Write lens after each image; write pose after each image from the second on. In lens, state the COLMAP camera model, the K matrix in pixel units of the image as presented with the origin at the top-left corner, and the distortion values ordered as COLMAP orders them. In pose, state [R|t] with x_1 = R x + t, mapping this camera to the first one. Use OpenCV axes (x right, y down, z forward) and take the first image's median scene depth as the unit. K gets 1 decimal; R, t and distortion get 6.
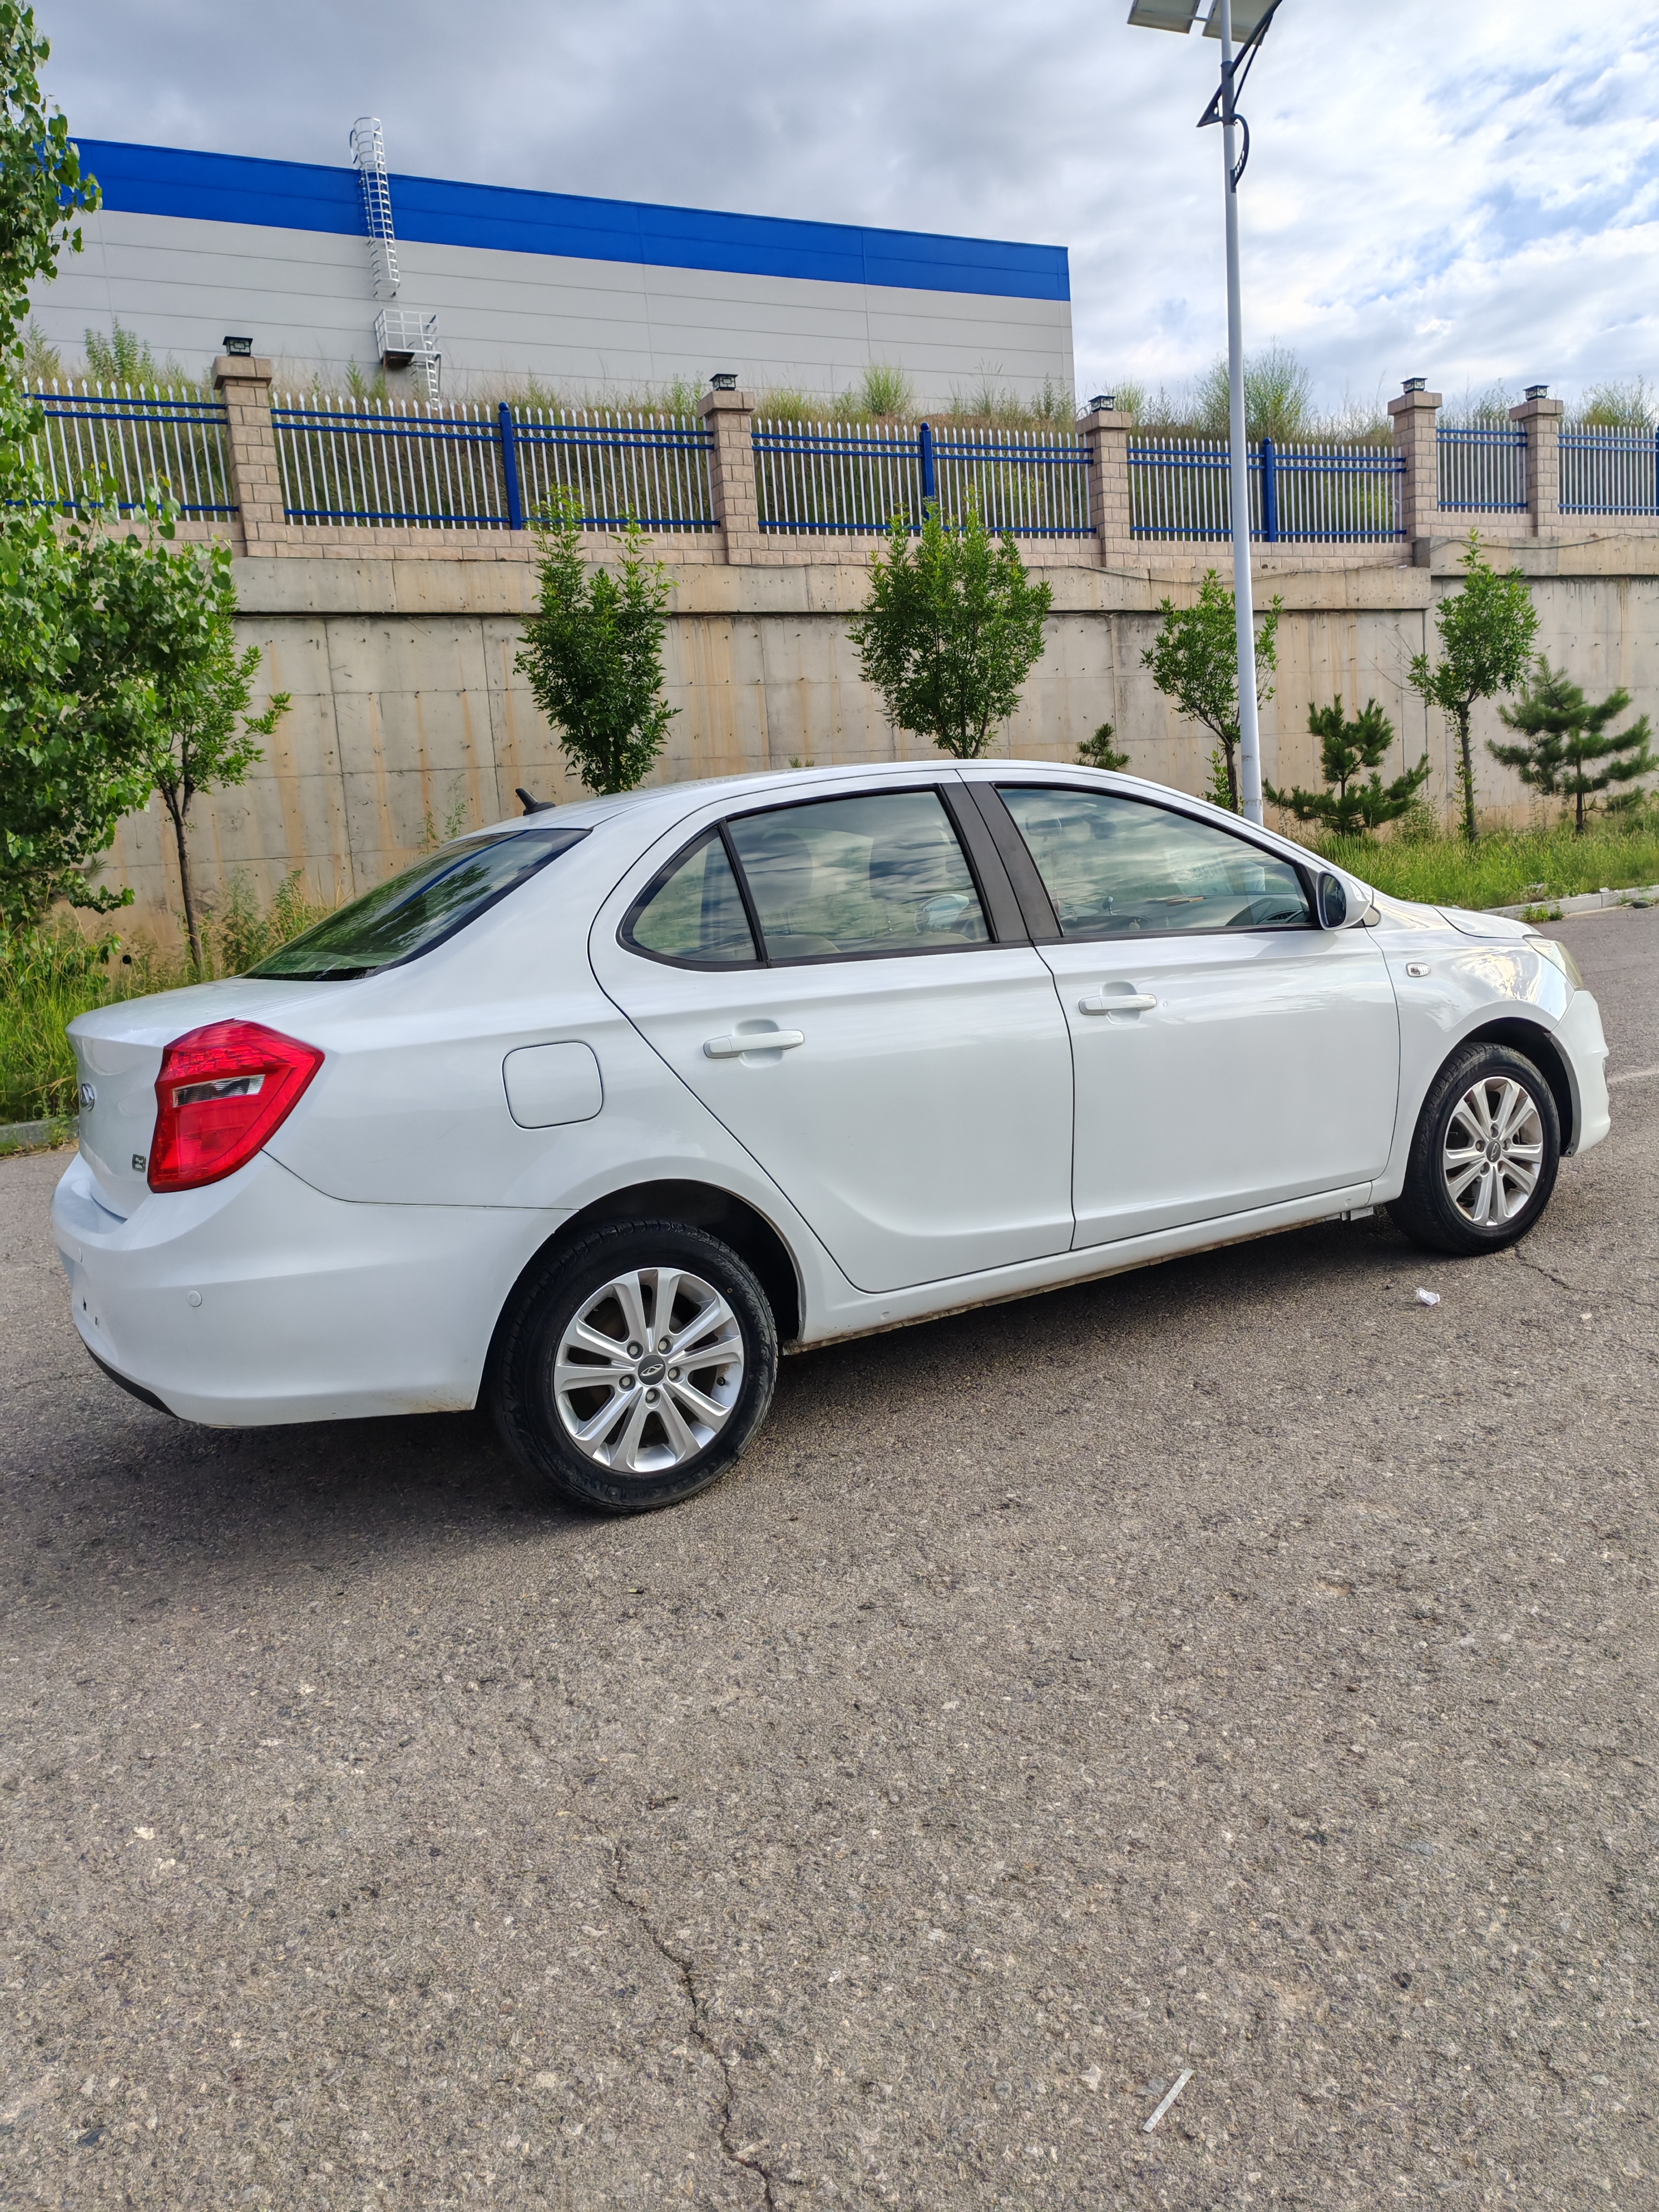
lens RADIAL K [[1753.5, 0, 817.8], [0, 1753.5, 1105.6], [0, 0, 1]] dist [-0.019785, 0.164064]
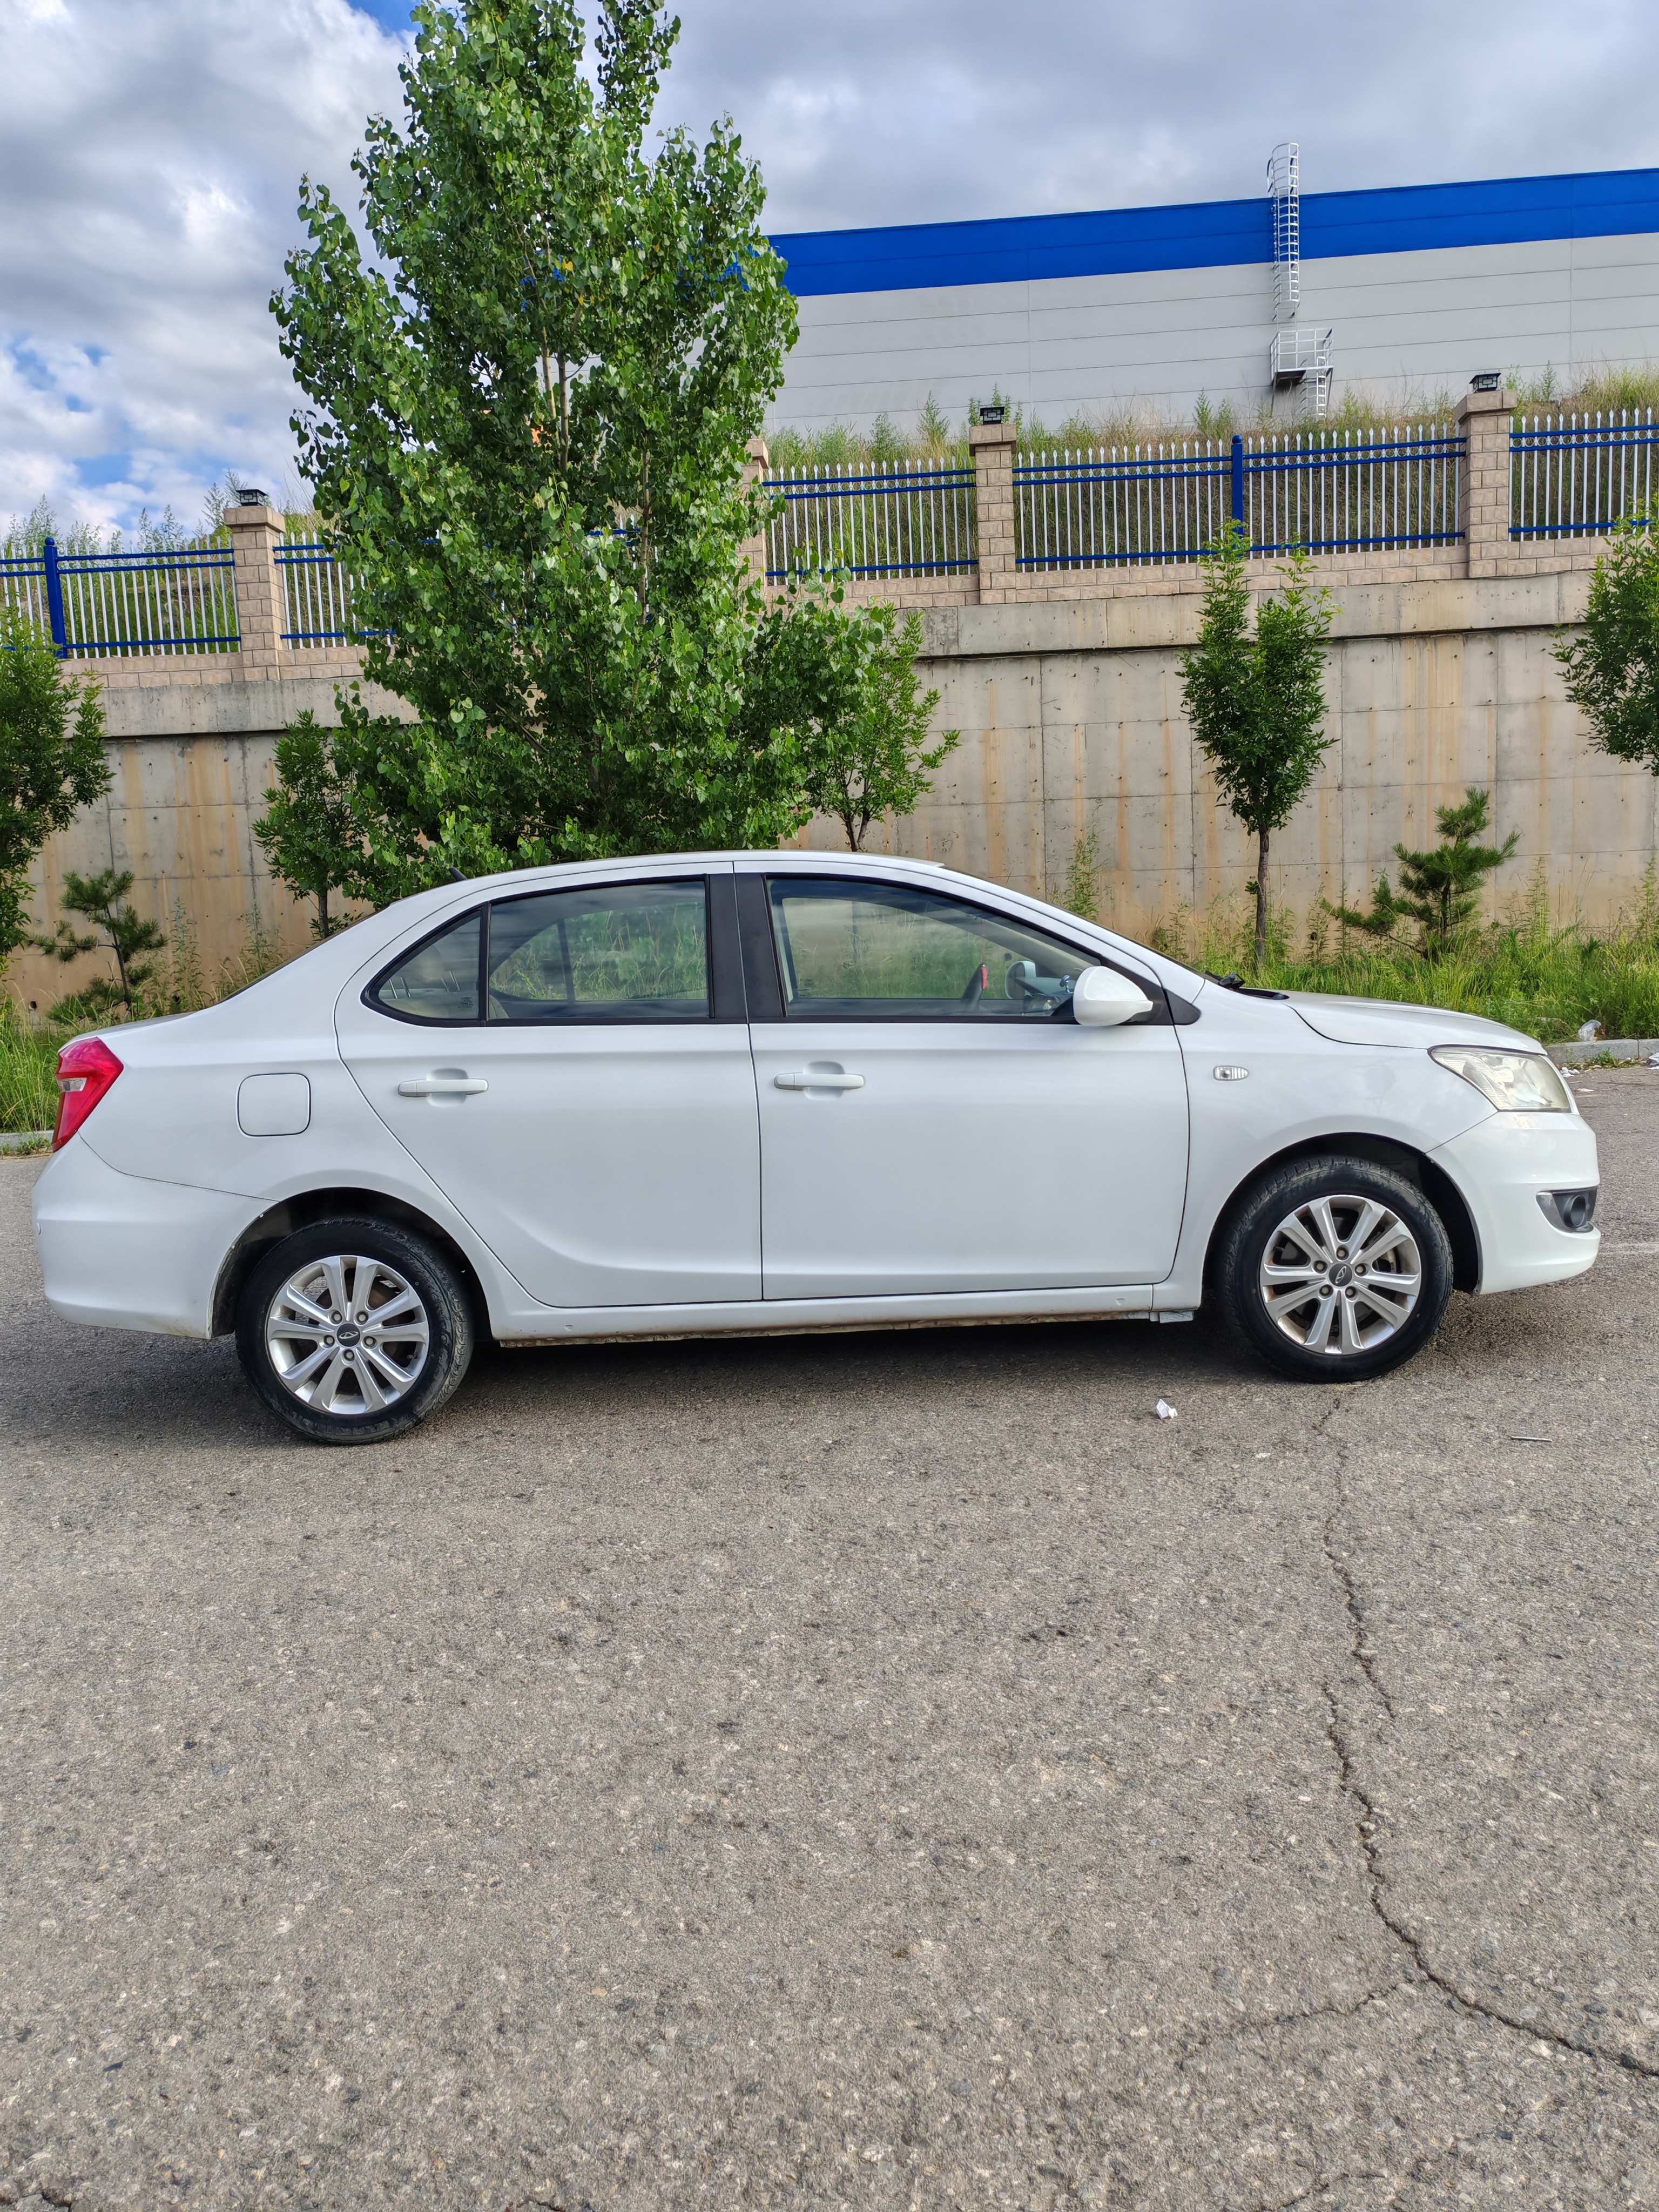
lens RADIAL K [[1753.5, 0, 817.8], [0, 1753.5, 1105.6], [0, 0, 1]] dist [-0.019785, 0.164064]
pose [[0.850922, 0.096278, -0.516393, 0.217562], [-0.097219, 0.994941, 0.025301, -0.020925], [0.516217, 0.028674, 0.855978, 0.020871]]
